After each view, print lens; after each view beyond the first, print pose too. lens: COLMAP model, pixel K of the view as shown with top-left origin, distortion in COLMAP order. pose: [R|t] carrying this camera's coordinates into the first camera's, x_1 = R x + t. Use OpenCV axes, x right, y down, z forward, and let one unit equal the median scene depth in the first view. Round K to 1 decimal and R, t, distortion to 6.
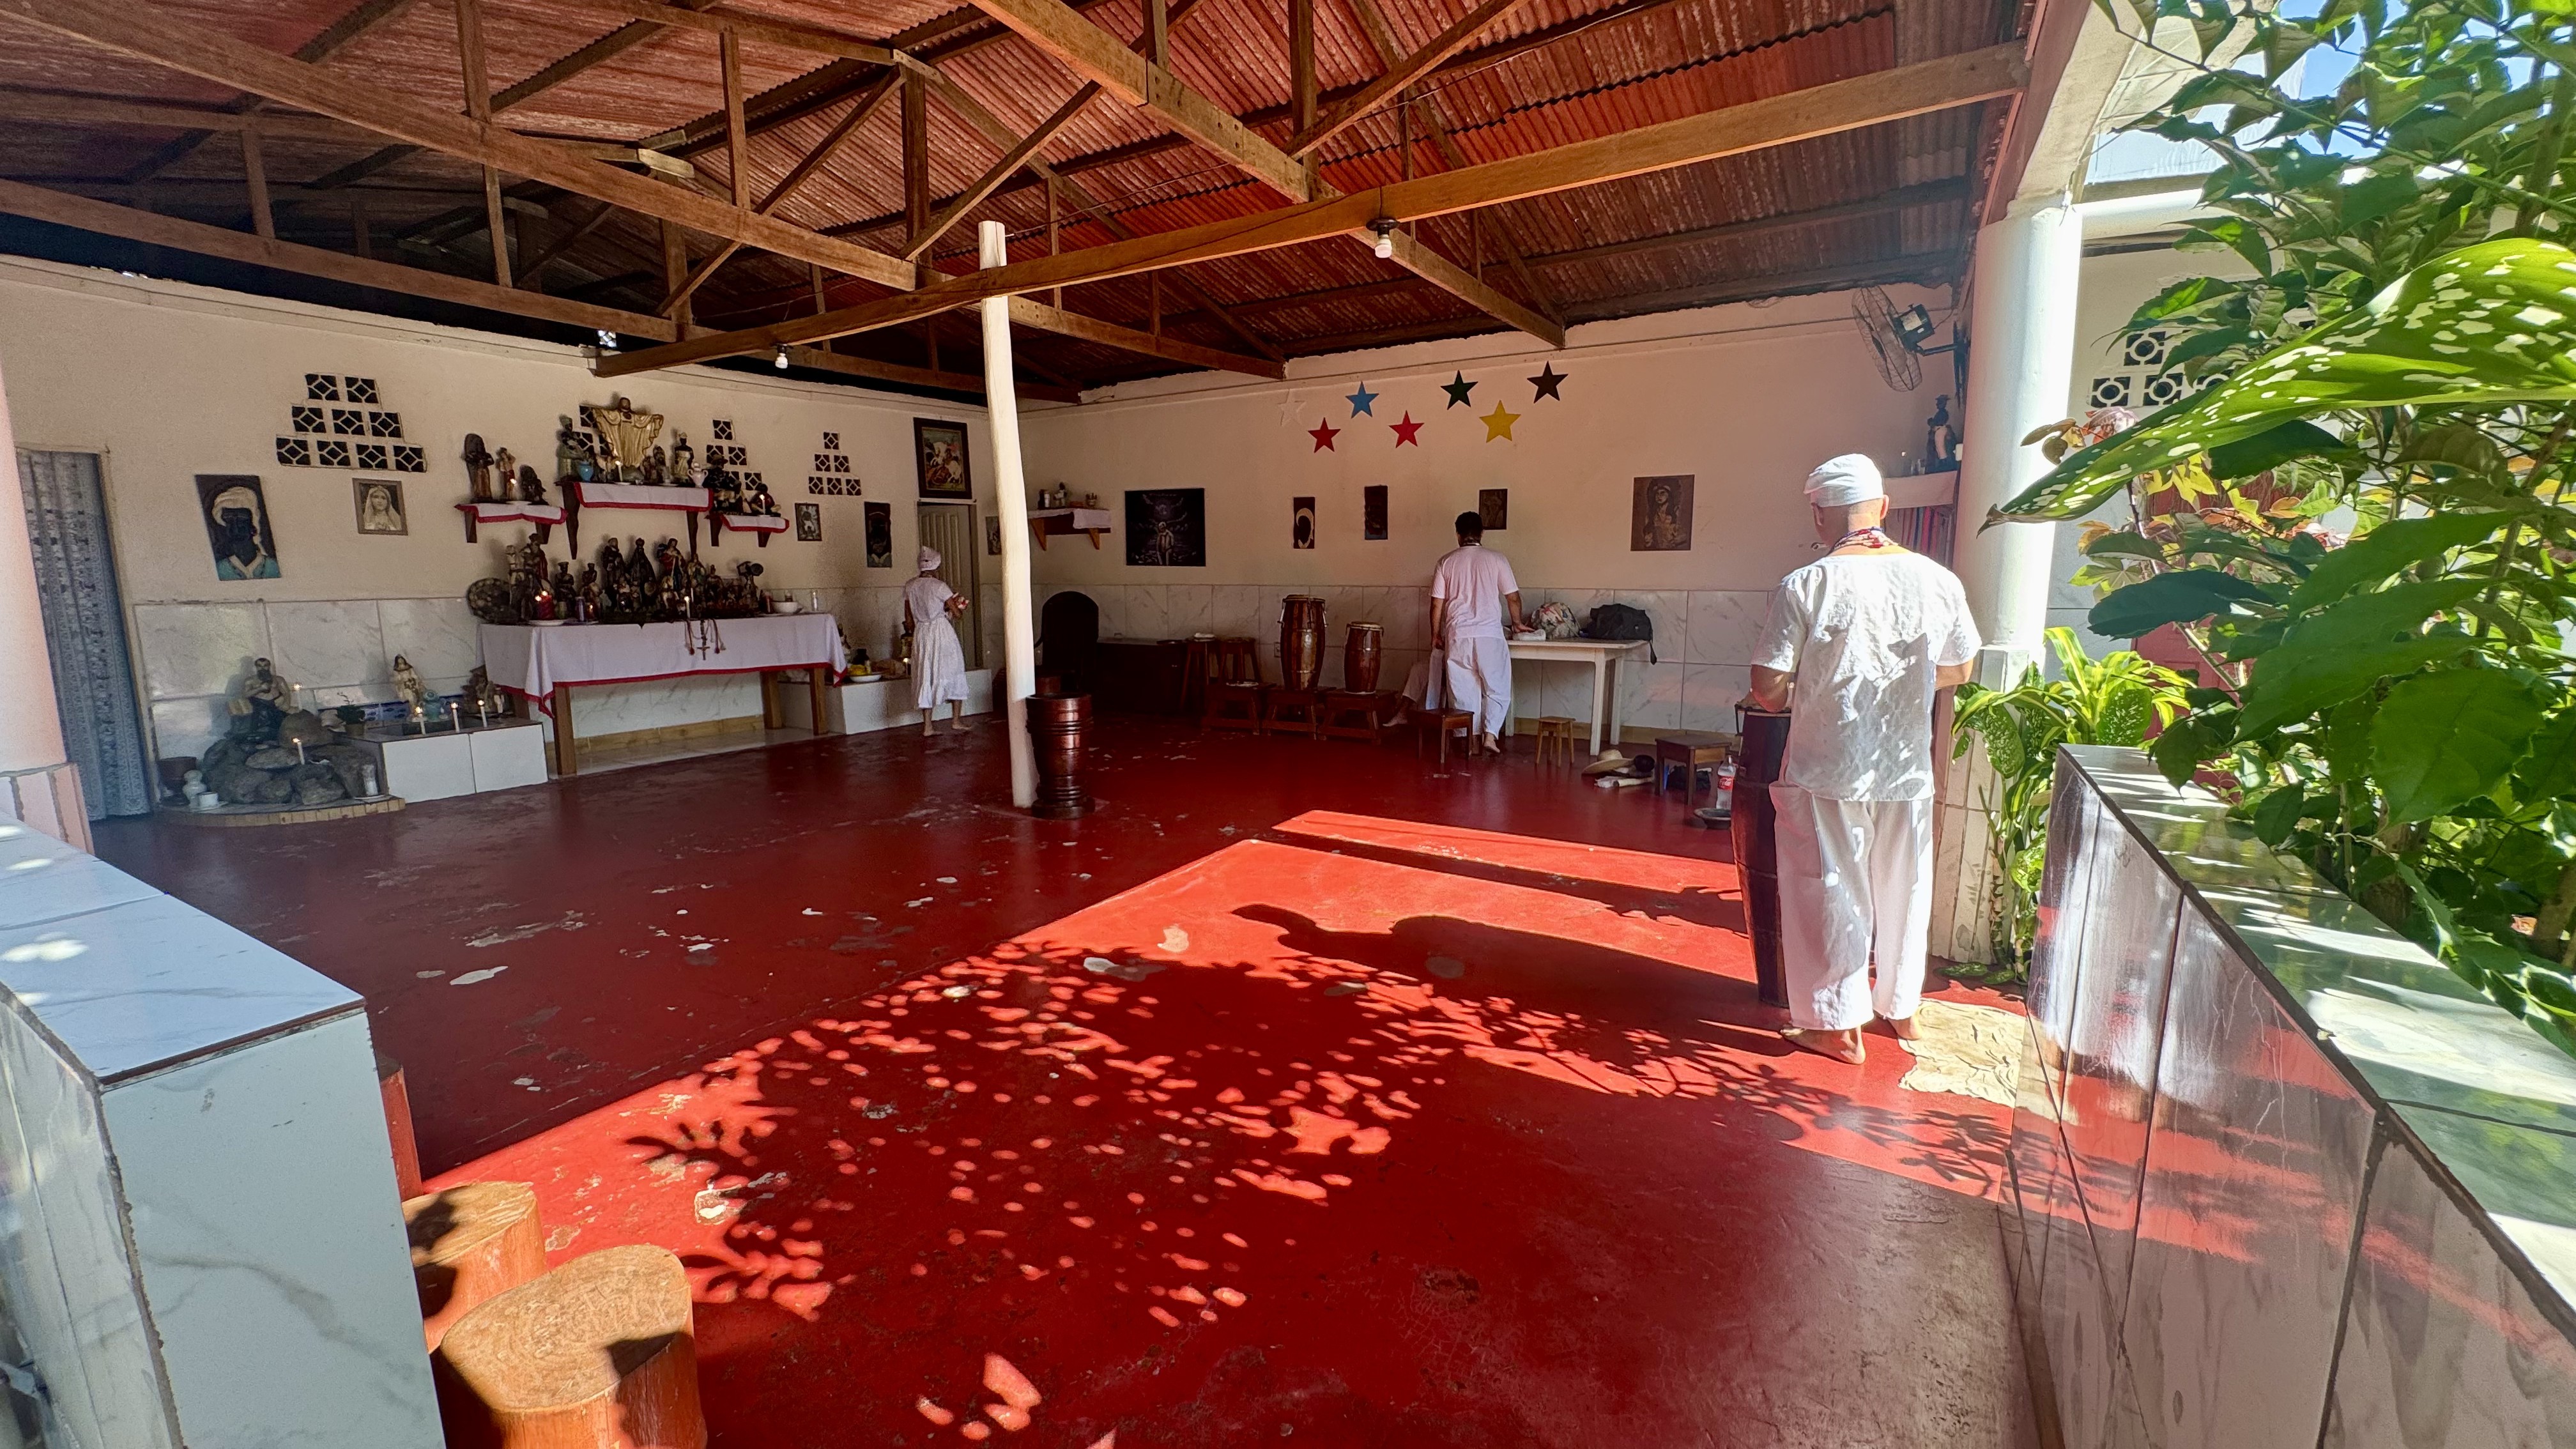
lens RADIAL K [[1011.2, 0, 1280.0], [0, 1011.2, 722.7], [0, 0, 1]] dist [-0.004094, 0.000133]
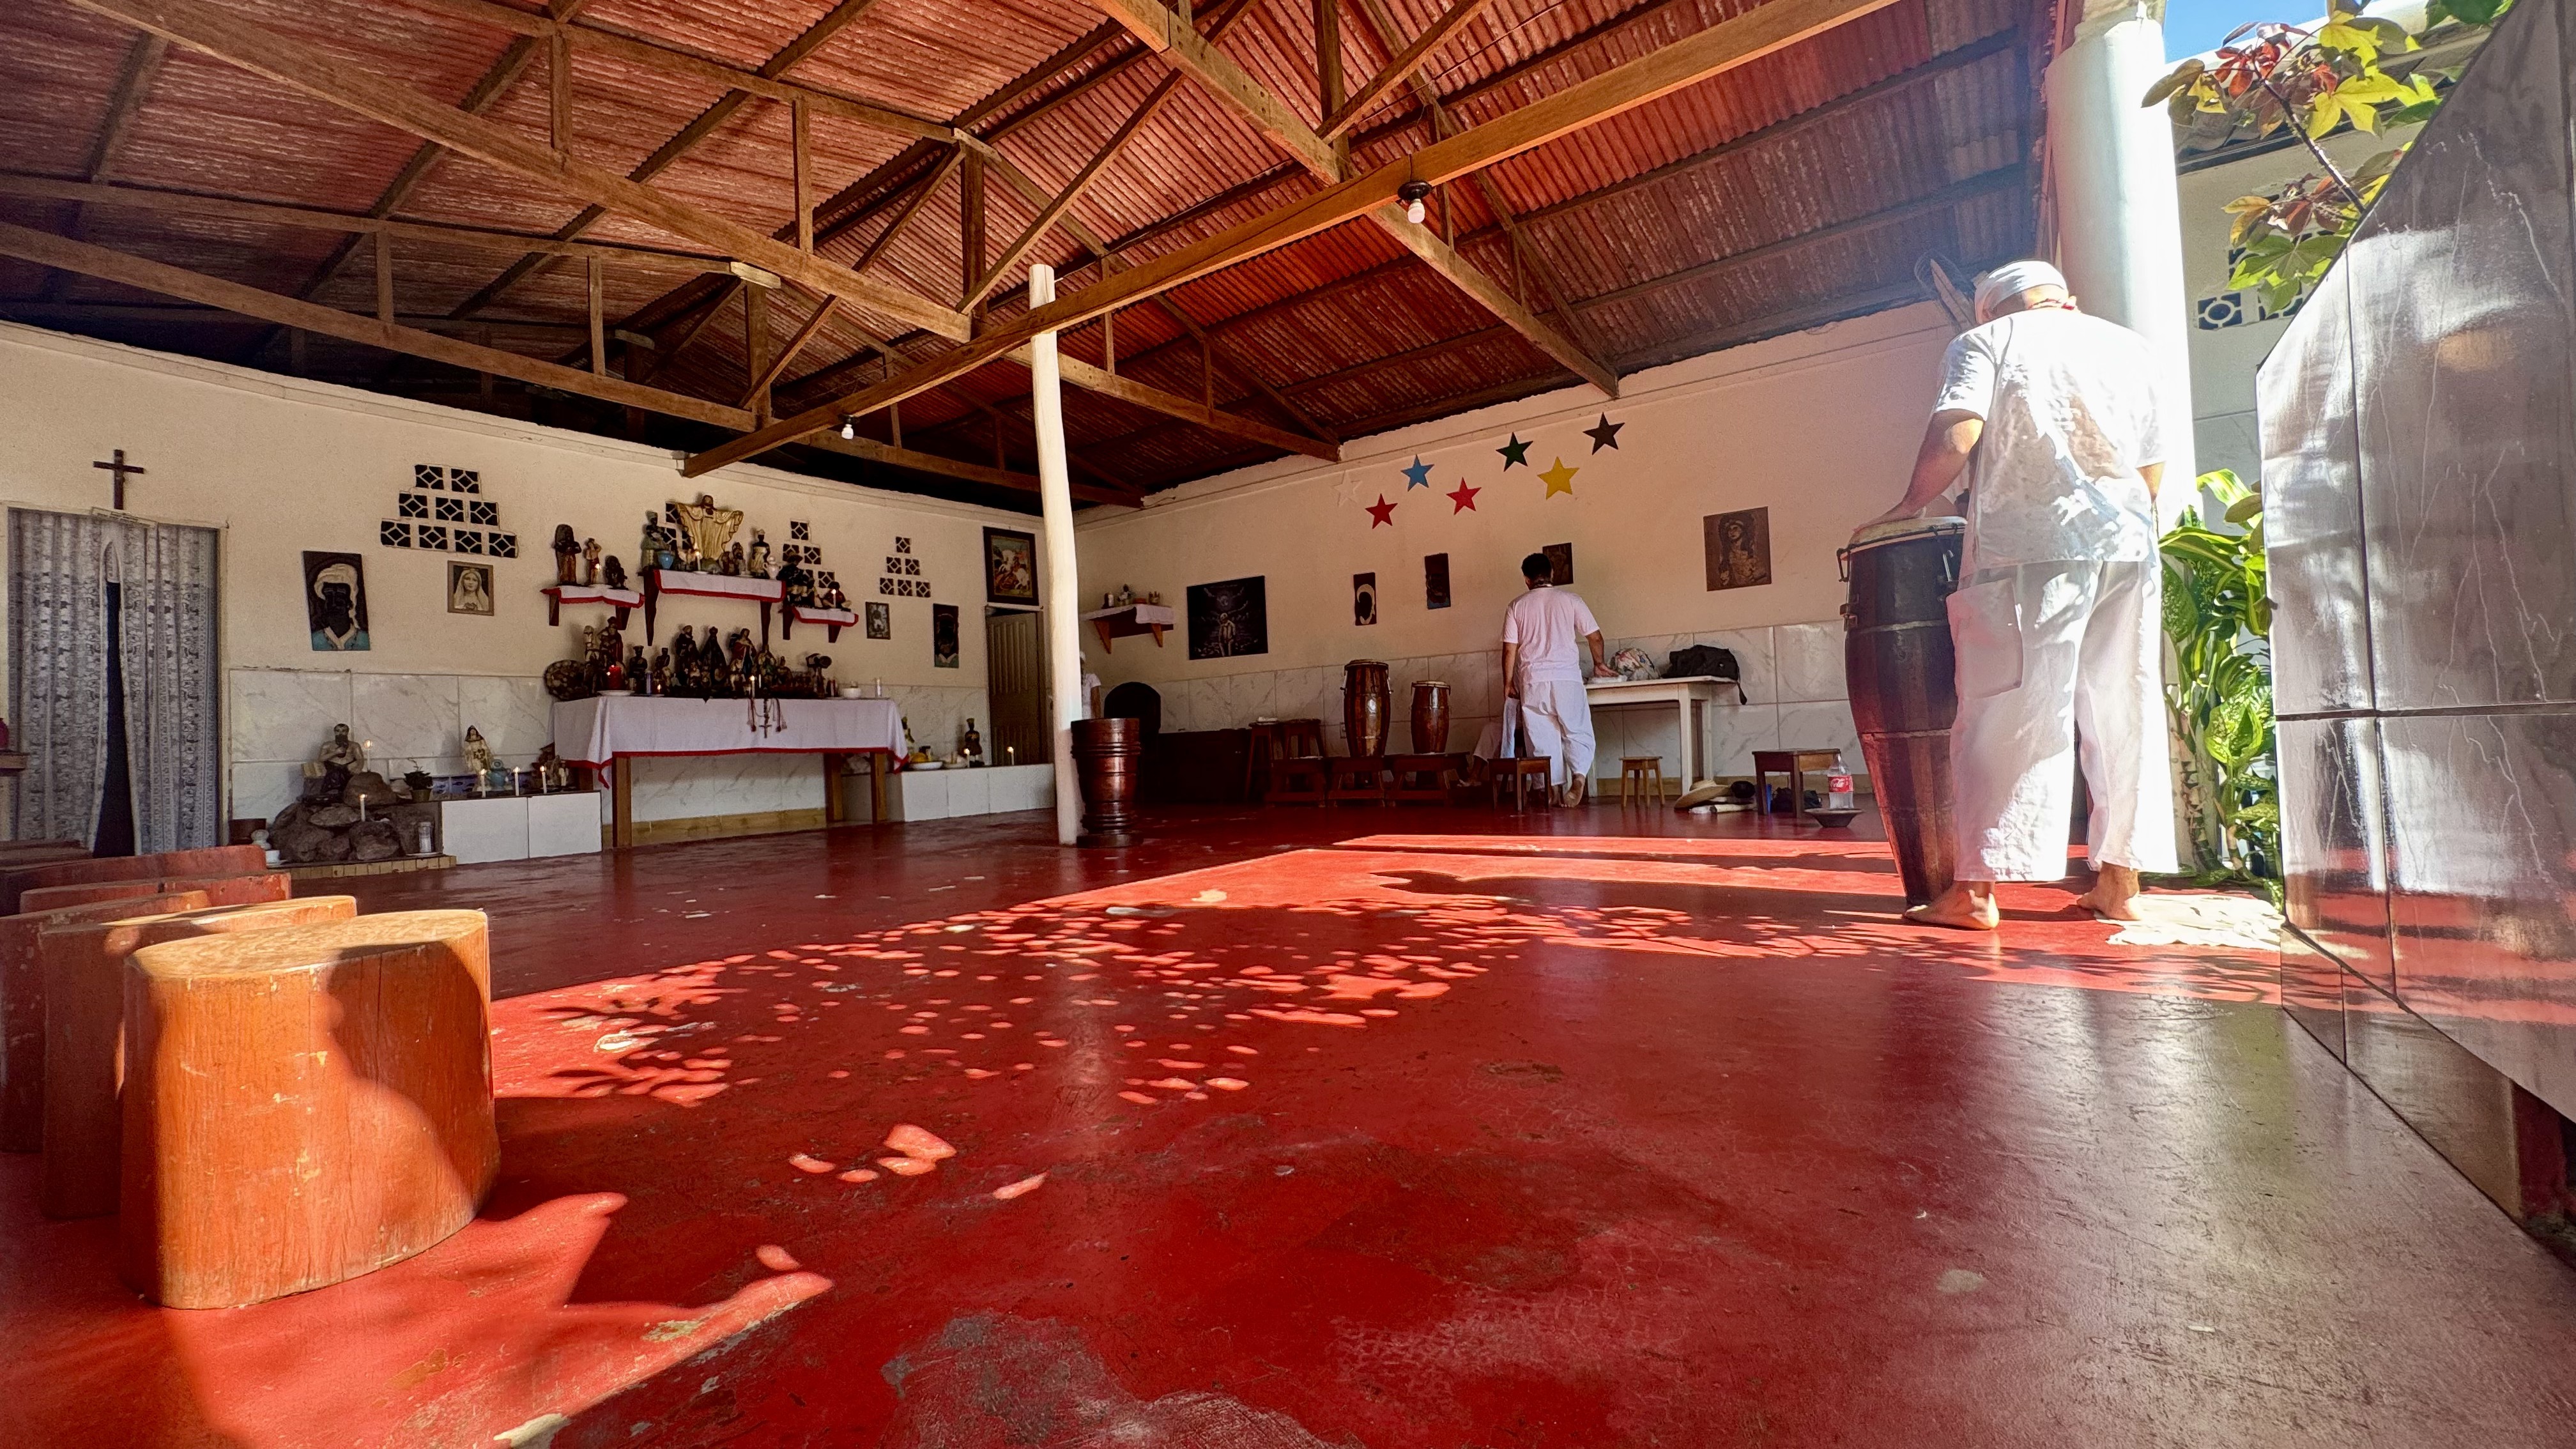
lens RADIAL K [[1011.2, 0, 1284.1], [0, 1011.2, 733.8], [0, 0, 1]] dist [-0.004094, 0.000133]
pose [[0.996542, -0.038458, -0.073656, 0.017896], [0.025656, 0.985544, -0.167467, 0.134119], [0.079032, 0.164998, 0.983122, 0.066580]]
